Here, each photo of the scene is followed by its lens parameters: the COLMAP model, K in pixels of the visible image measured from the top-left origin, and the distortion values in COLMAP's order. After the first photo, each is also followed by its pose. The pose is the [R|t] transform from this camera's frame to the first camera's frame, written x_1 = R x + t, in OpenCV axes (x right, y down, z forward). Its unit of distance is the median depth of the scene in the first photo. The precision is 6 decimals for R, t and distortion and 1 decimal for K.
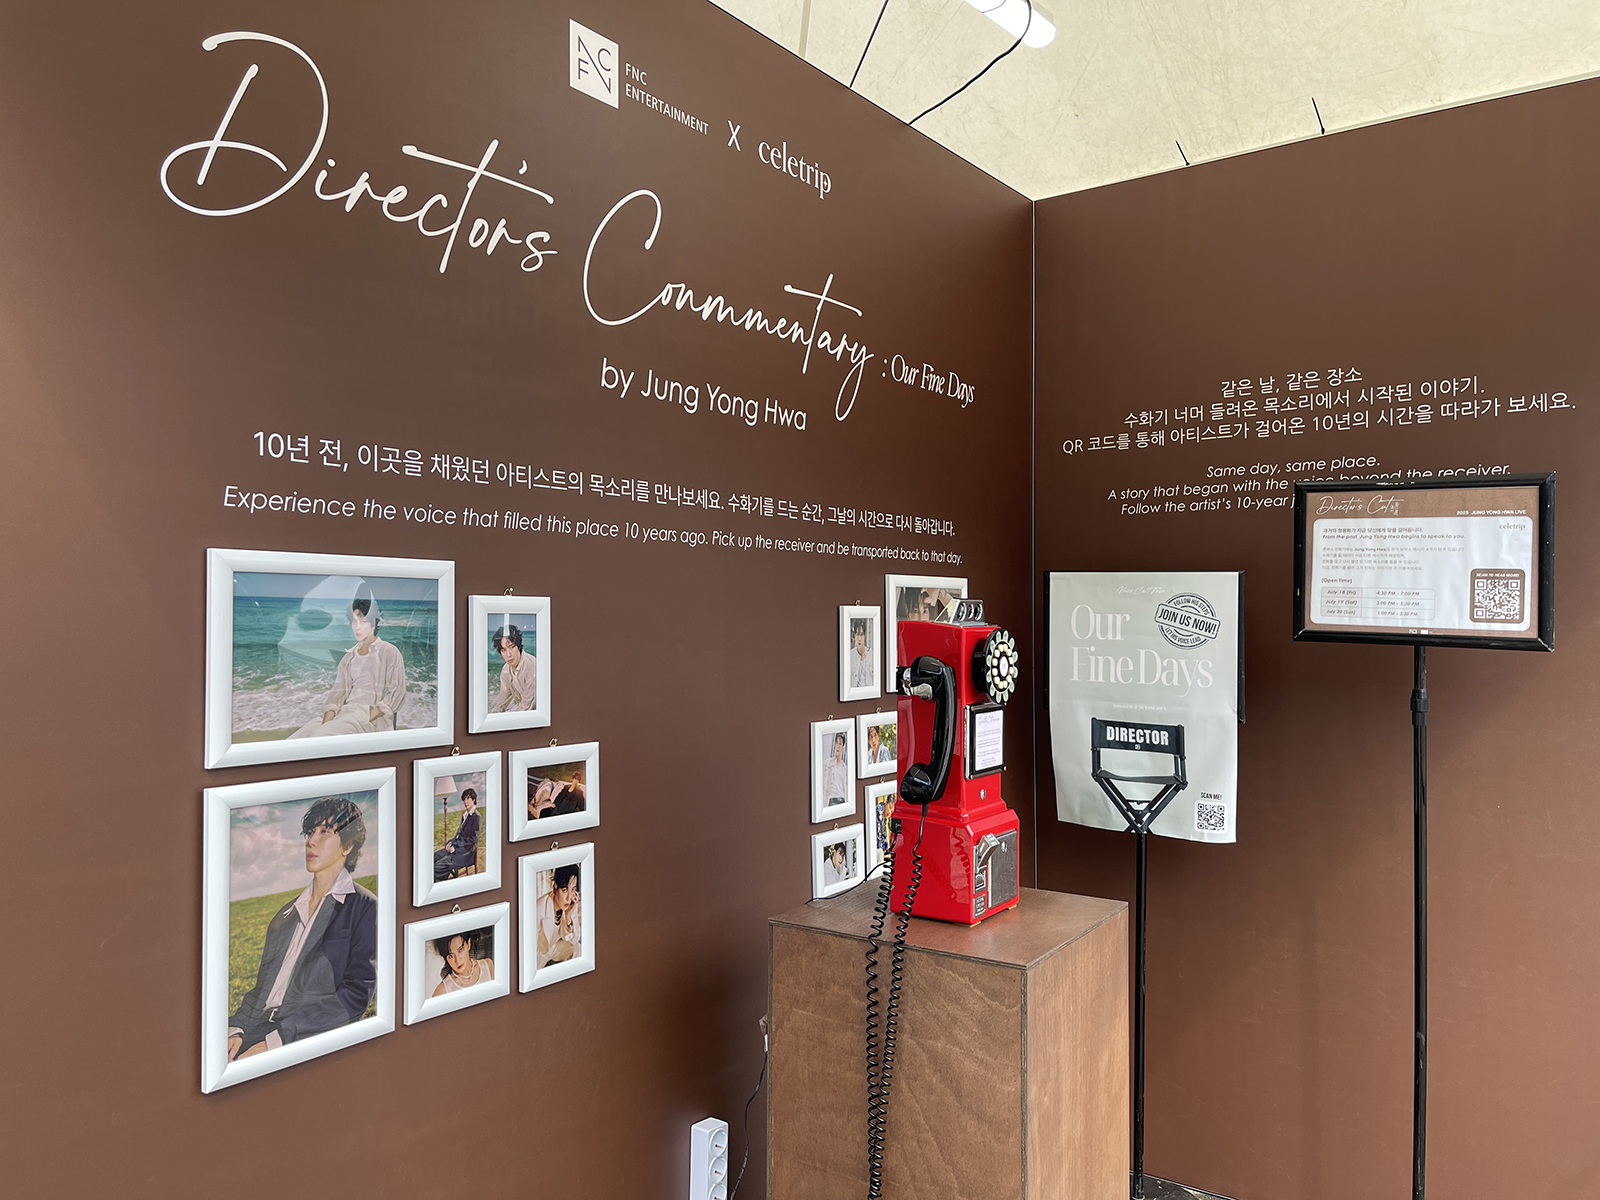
lens RADIAL K [[1194.8, 0, 801.0], [0, 1194.8, 595.0], [0, 0, 1]] dist [0.012919, -0.018273]
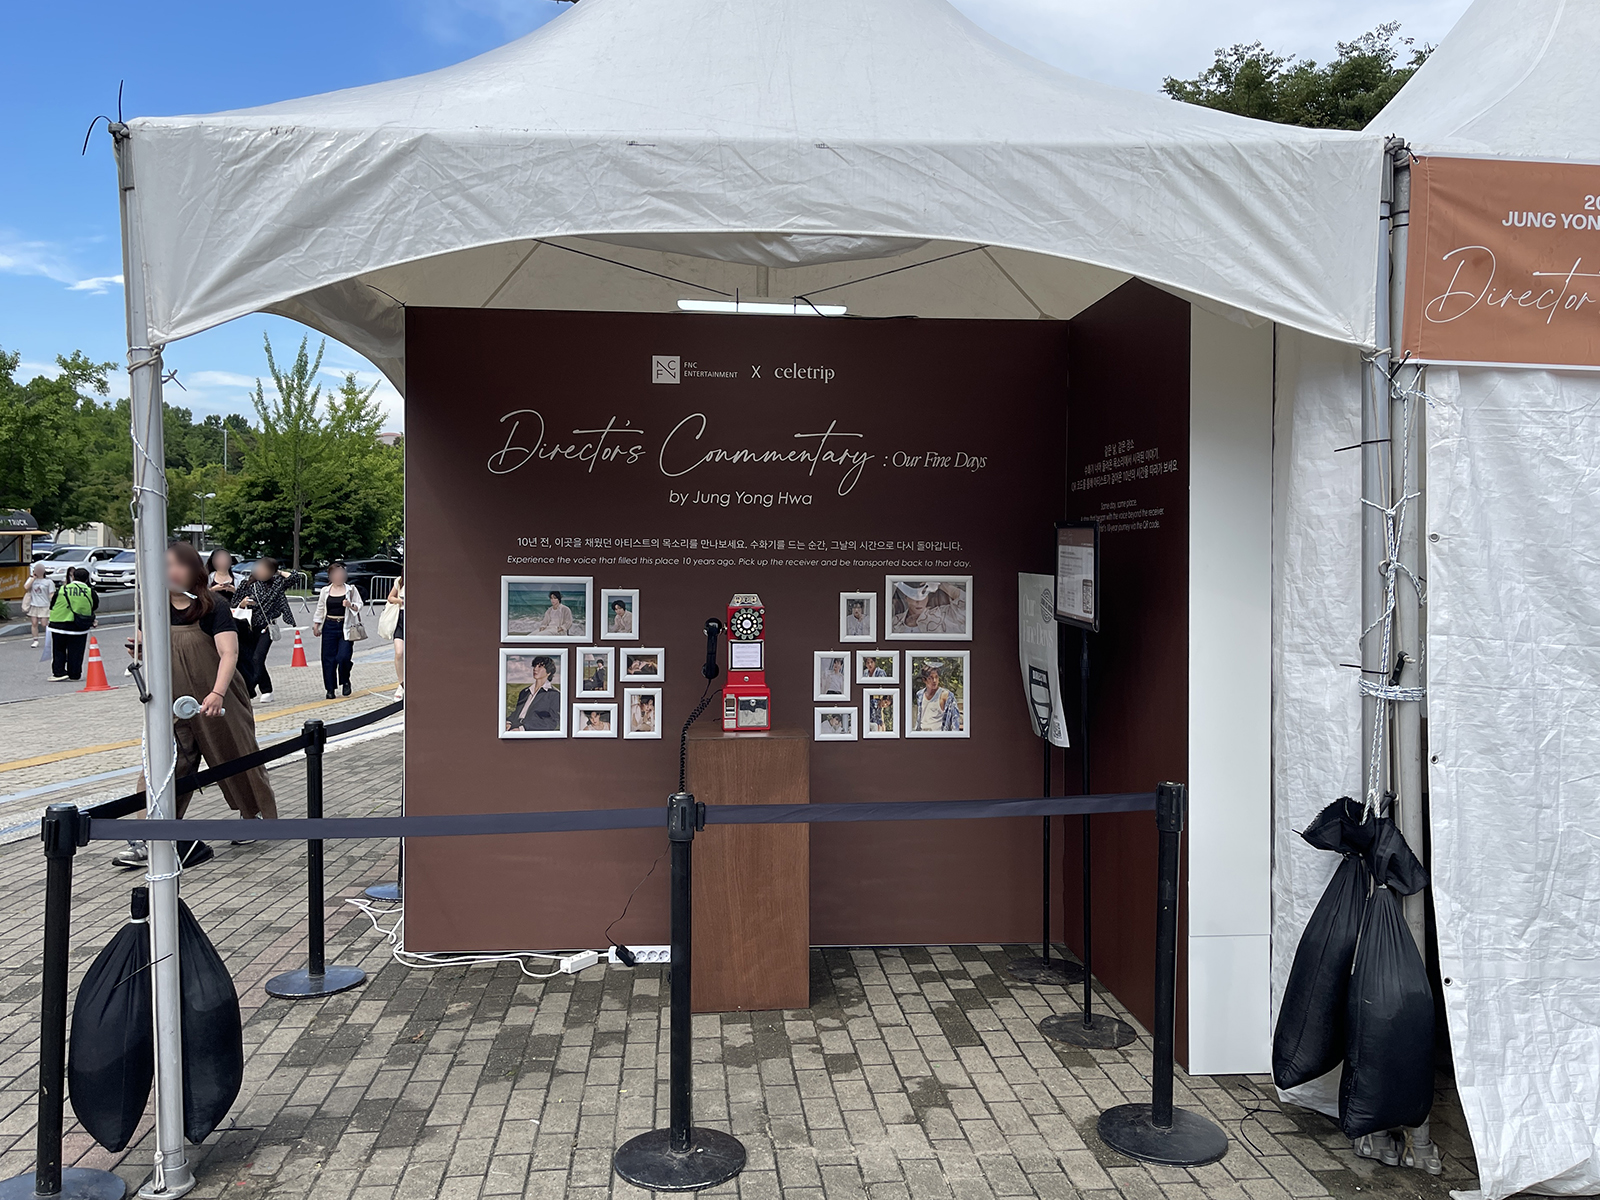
lens RADIAL K [[1194.8, 0, 801.6], [0, 1194.8, 600.1], [0, 0, 1]] dist [0.012919, -0.018273]
pose [[0.669690, 0.027488, -0.742132, 1.960497], [0.005651, 0.999097, 0.042105, -0.083042], [0.742619, -0.032391, 0.668930, -0.462923]]
